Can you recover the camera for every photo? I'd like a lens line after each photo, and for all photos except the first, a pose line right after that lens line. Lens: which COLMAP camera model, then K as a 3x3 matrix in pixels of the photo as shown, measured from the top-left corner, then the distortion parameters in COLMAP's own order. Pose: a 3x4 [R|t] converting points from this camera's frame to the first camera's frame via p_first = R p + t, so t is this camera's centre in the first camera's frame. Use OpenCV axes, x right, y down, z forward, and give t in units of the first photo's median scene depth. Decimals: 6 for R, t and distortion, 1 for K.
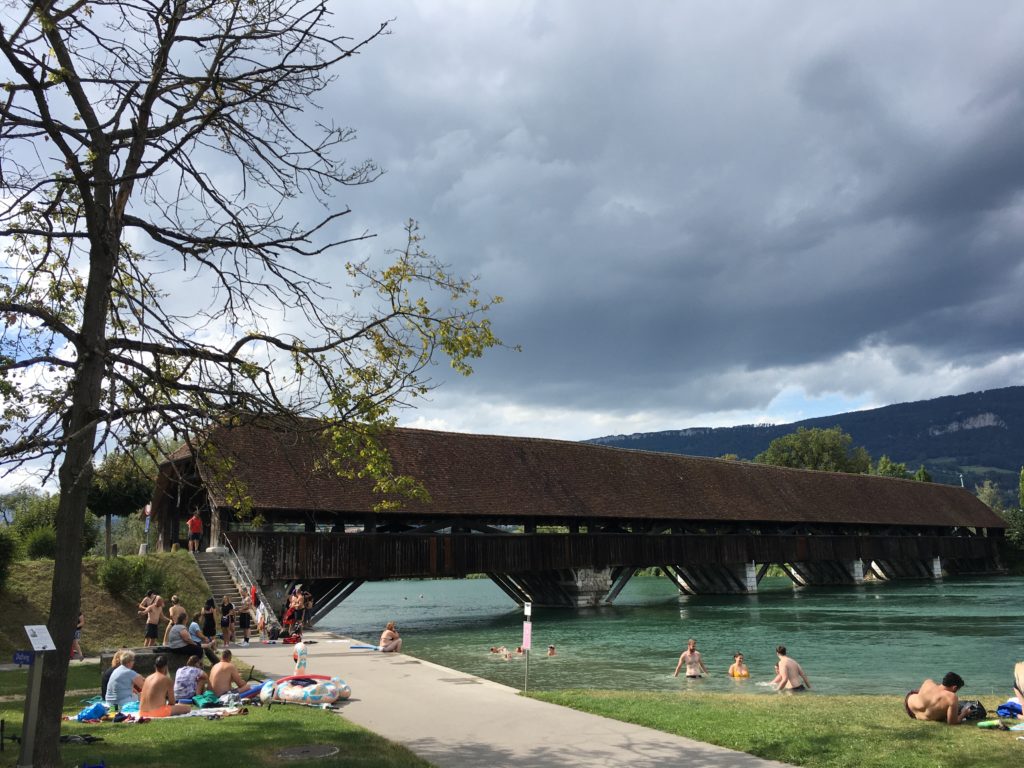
lens RADIAL K [[886.9, 0, 512.0], [0, 886.9, 384.0], [0, 0, 1]] dist [0.049451, 0.005227]
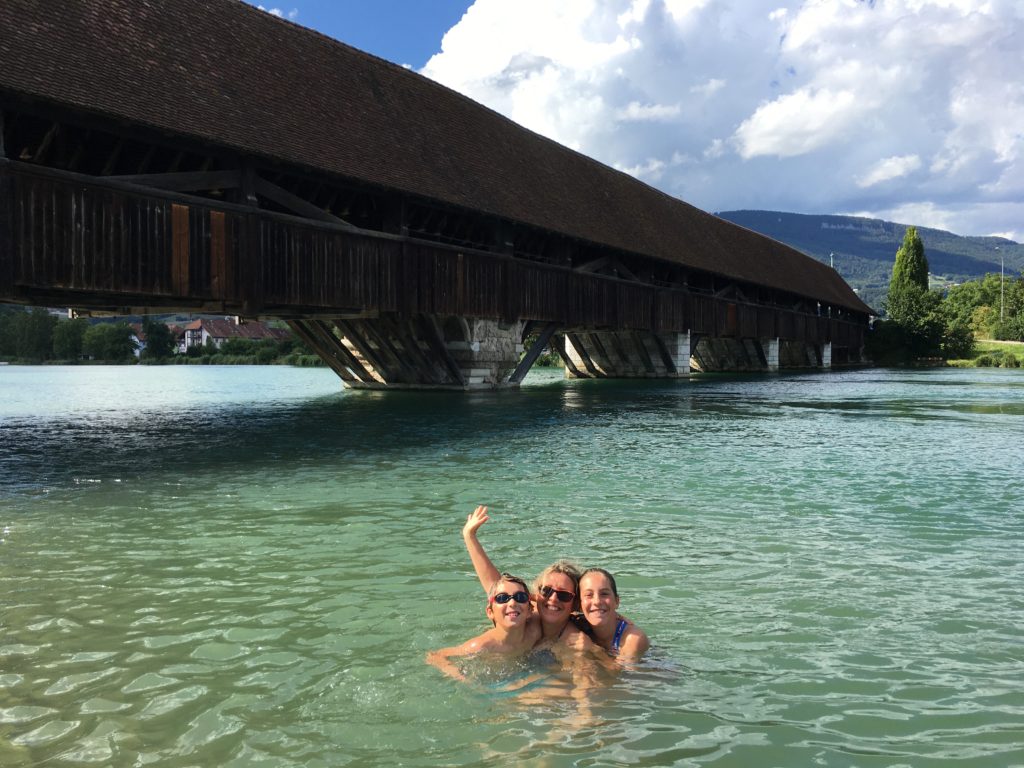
lens RADIAL K [[886.9, 0, 512.0], [0, 886.9, 384.0], [0, 0, 1]] dist [0.049451, 0.005227]
pose [[0.963457, 0.019258, 0.267170, -0.043363], [-0.077835, 0.974503, 0.210440, 0.129912], [-0.256306, -0.223545, 0.940391, 0.478485]]
